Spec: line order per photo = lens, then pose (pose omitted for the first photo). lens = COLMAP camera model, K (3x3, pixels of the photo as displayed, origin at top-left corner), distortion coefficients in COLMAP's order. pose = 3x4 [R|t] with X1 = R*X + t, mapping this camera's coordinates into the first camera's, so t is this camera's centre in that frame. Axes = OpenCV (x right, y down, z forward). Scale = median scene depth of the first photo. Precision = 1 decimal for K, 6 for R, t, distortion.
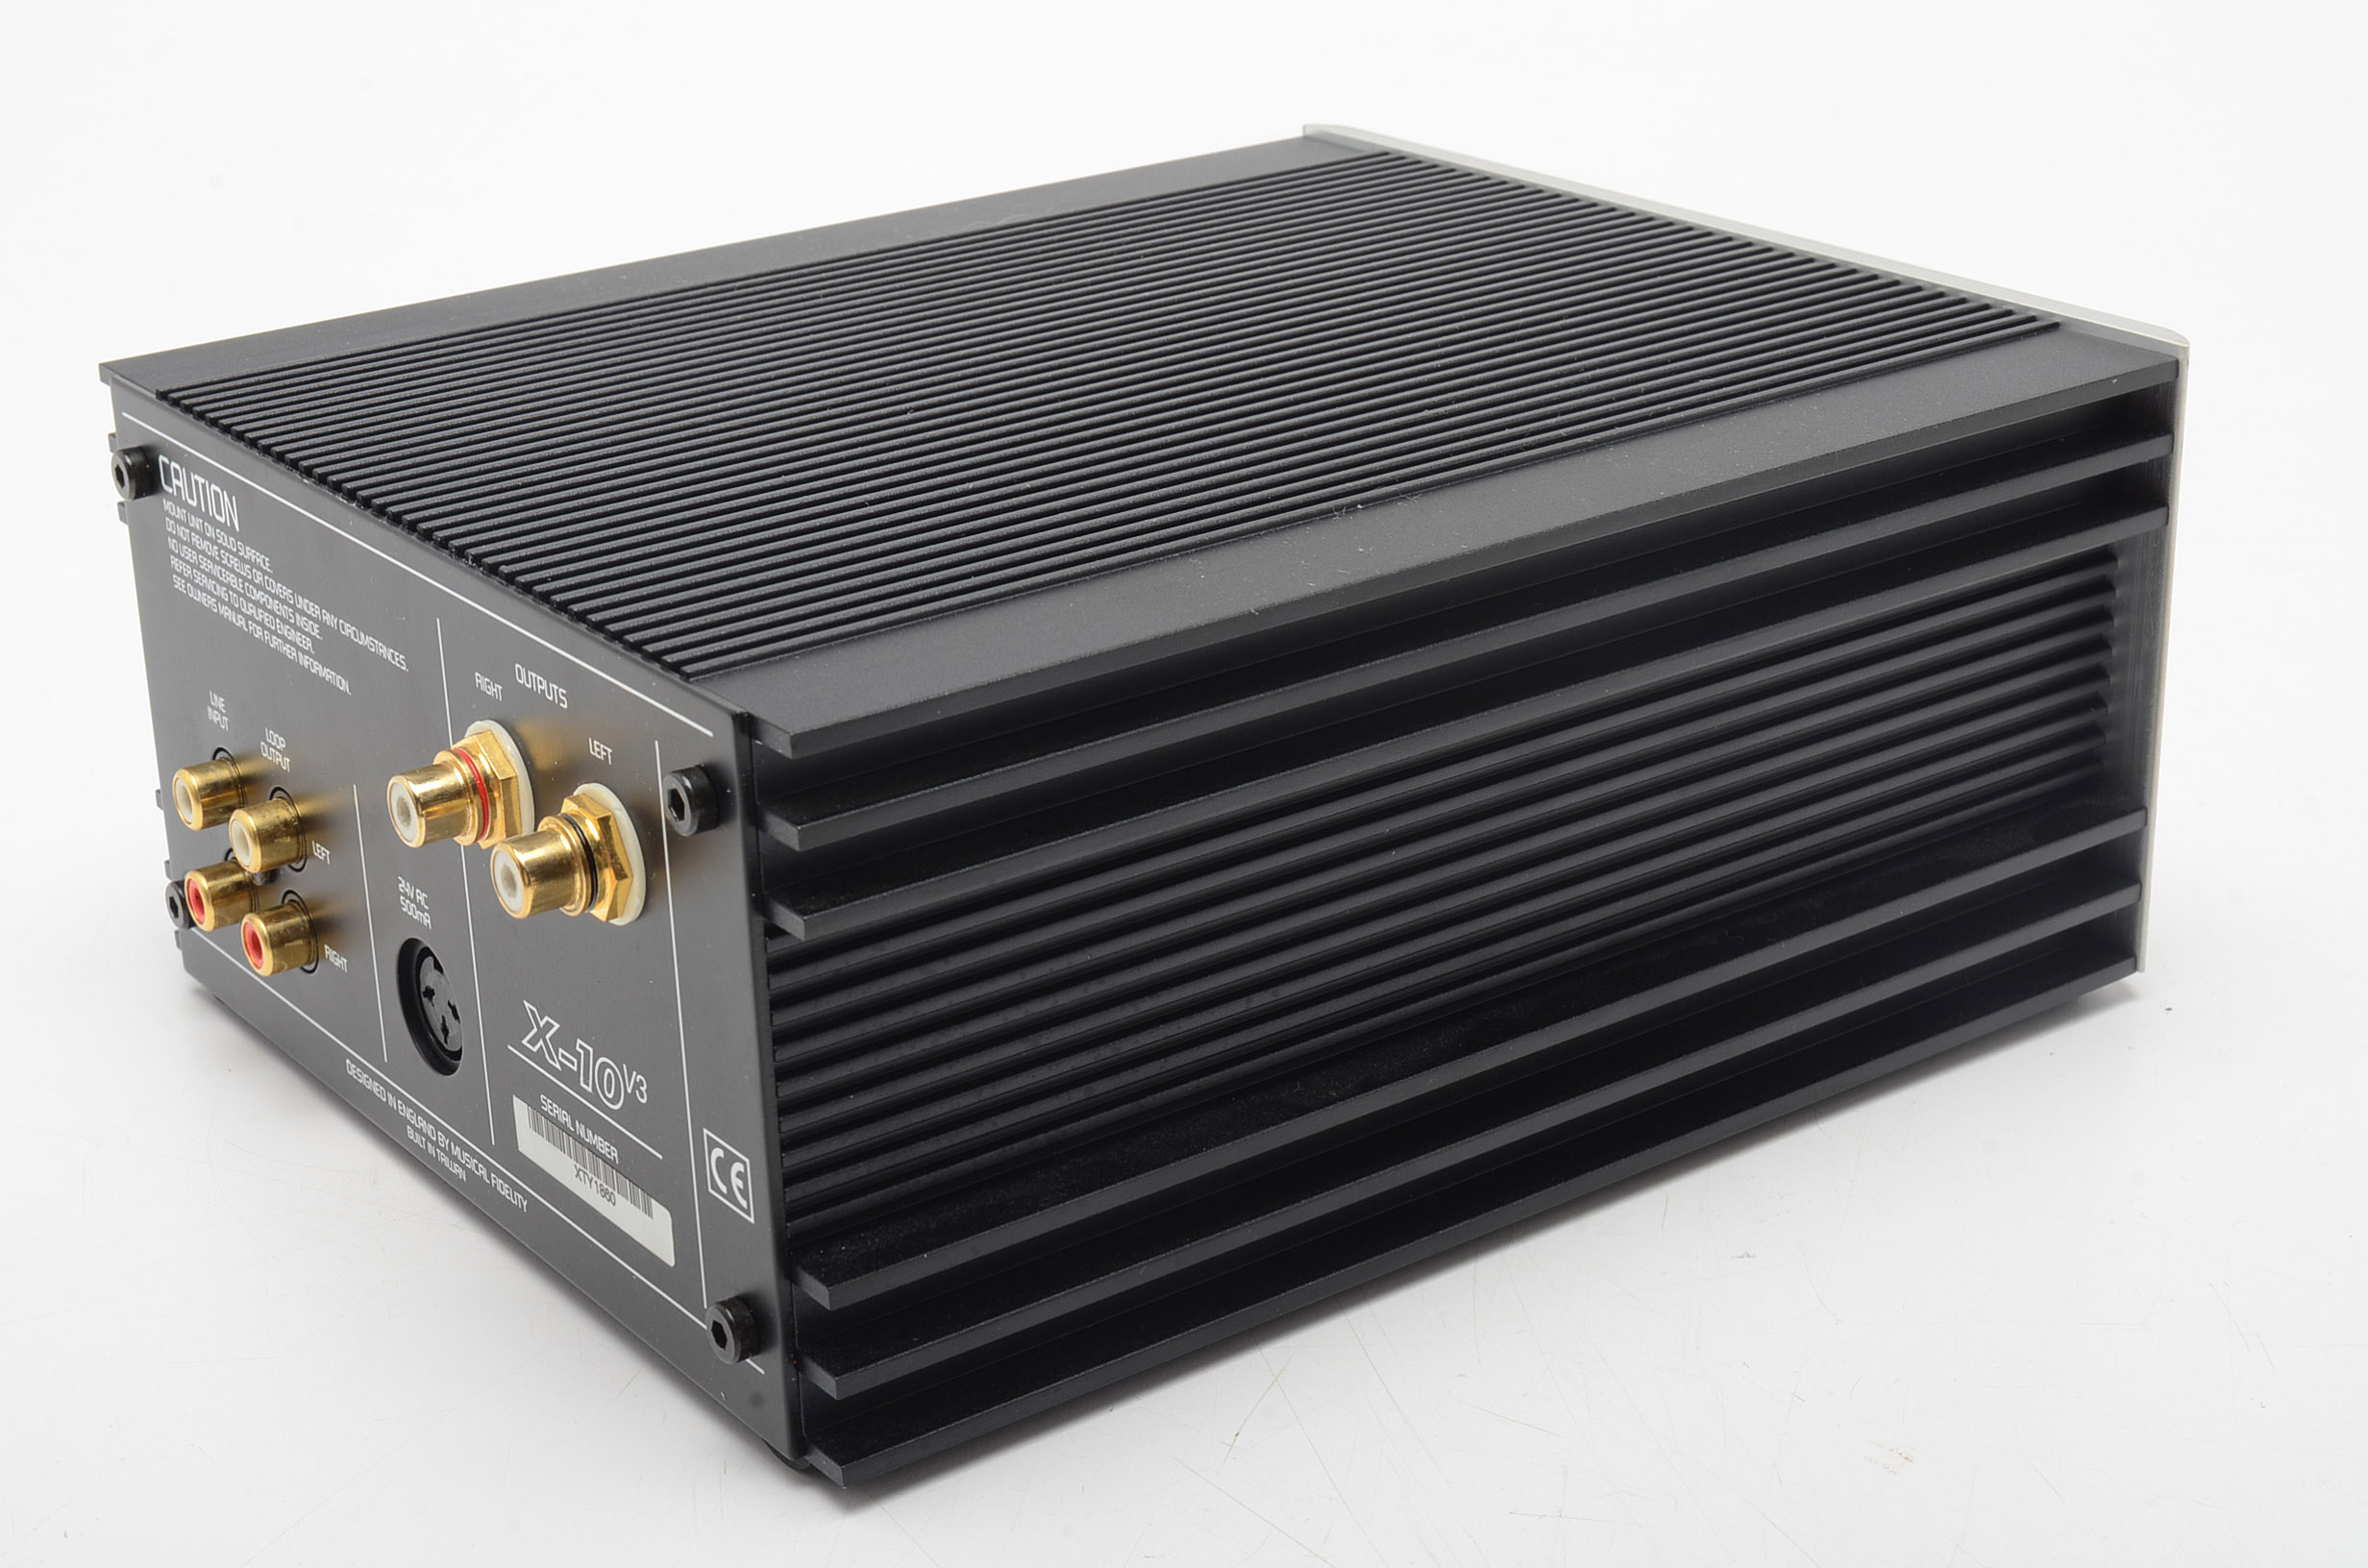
lens RADIAL K [[3841.1, 0, 1184.0], [0, 3841.1, 784.0], [0, 0, 1]] dist [-0.020767, 0.062256]
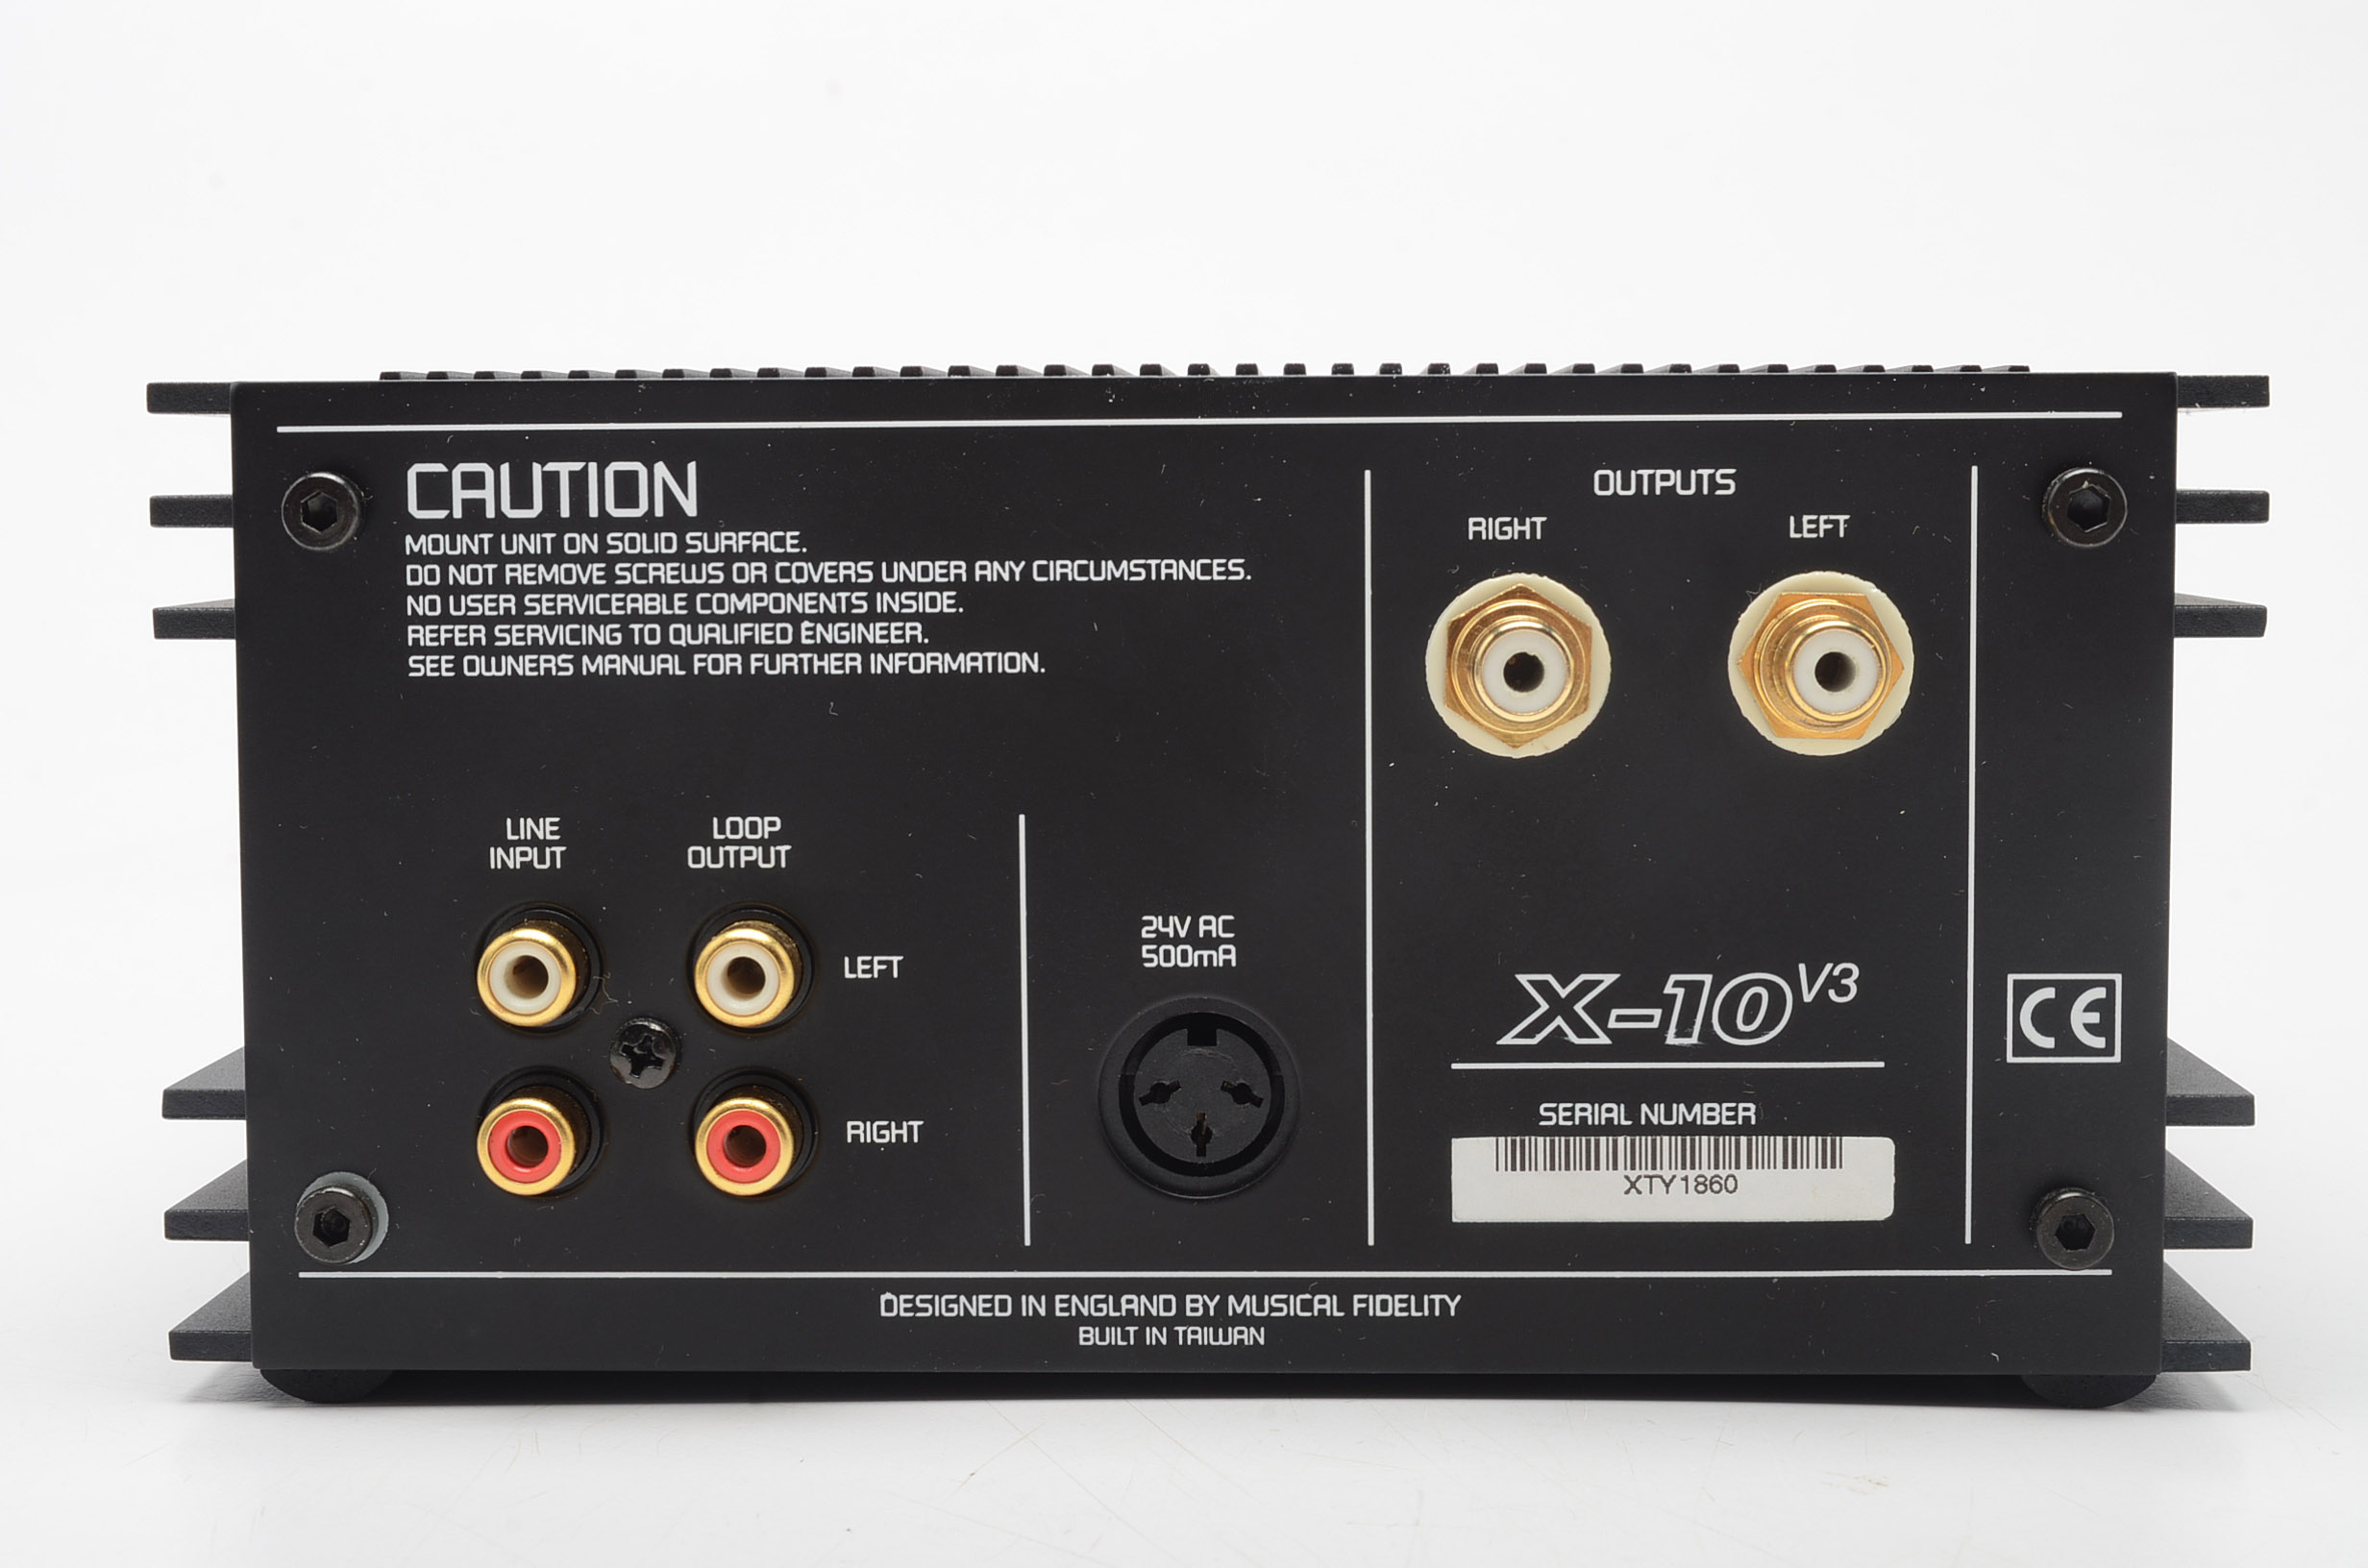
lens RADIAL K [[3841.1, 0, 1184.0], [0, 3841.1, 784.0], [0, 0, 1]] dist [-0.020767, 0.062256]
pose [[0.612230, -0.036991, 0.789814, -0.816626], [0.279213, 0.944664, -0.172191, 0.134628], [-0.739739, 0.325947, 0.588680, 0.610971]]
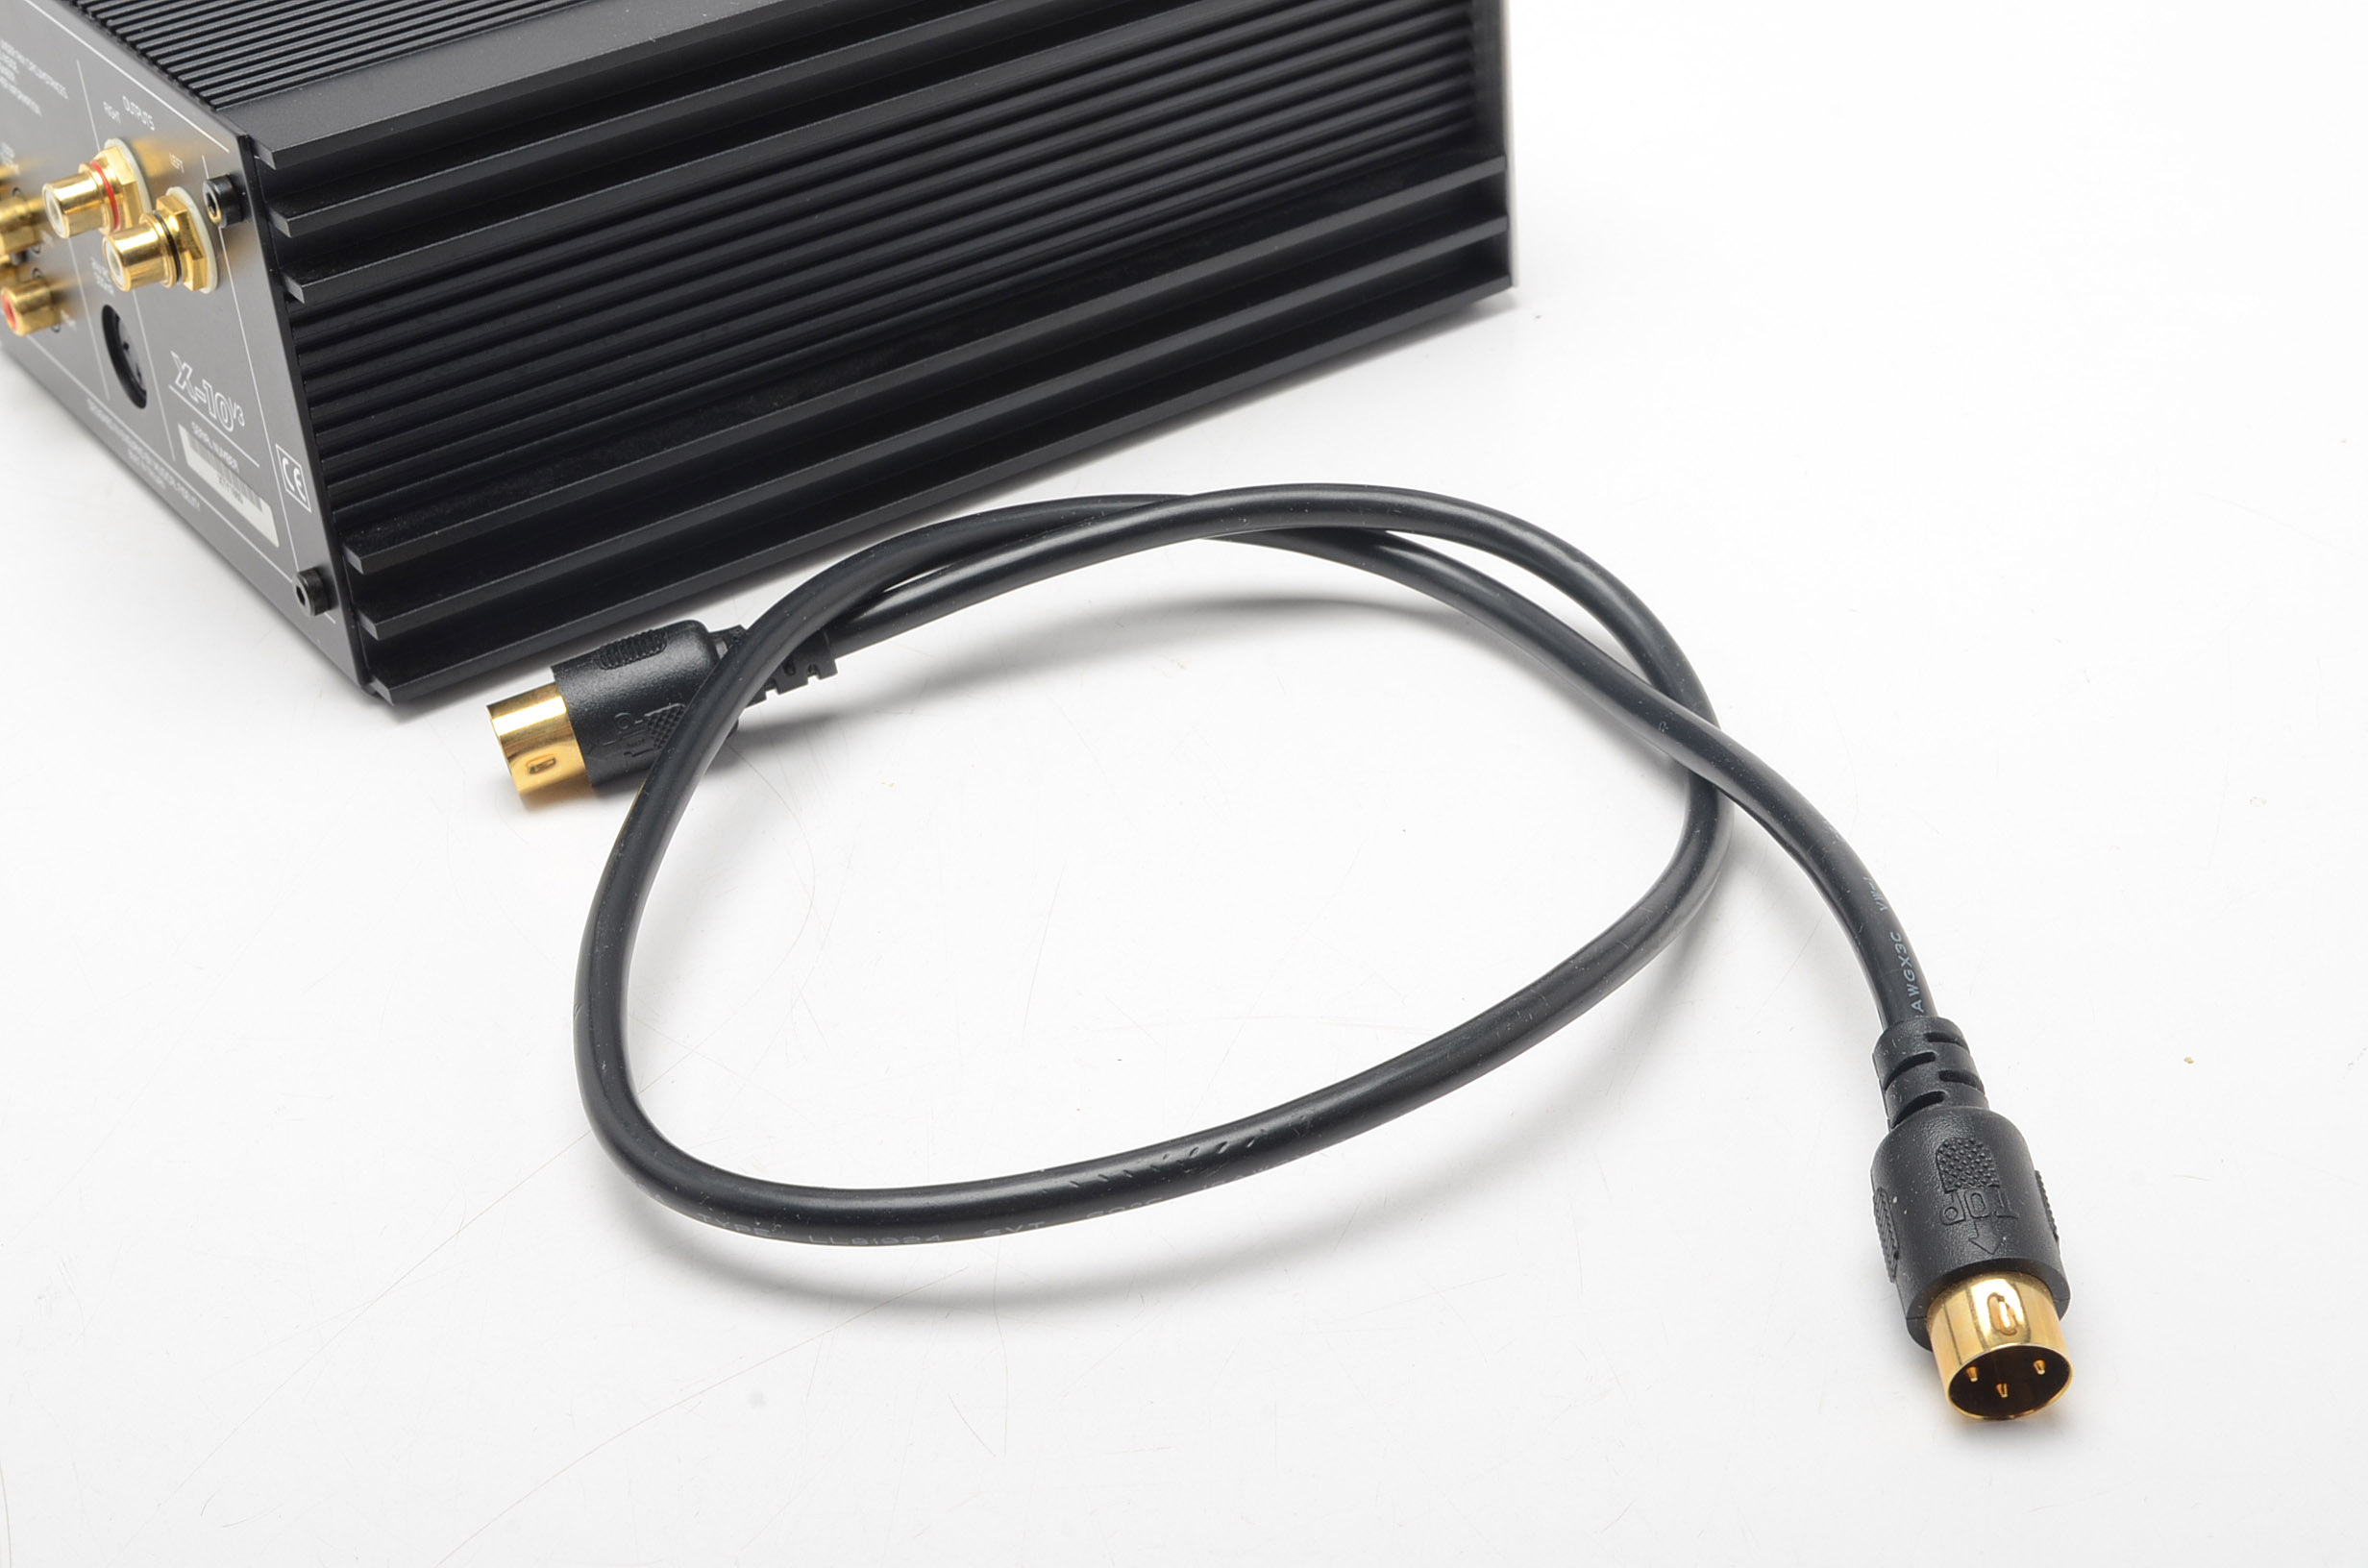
lens RADIAL K [[3841.1, 0, 1184.0], [0, 3841.1, 784.0], [0, 0, 1]] dist [-0.020767, 0.062256]
pose [[0.997729, -0.022275, -0.063569, 0.261502], [0.033269, 0.983554, 0.177524, -0.020106], [0.058569, -0.179235, 0.982061, -0.307442]]
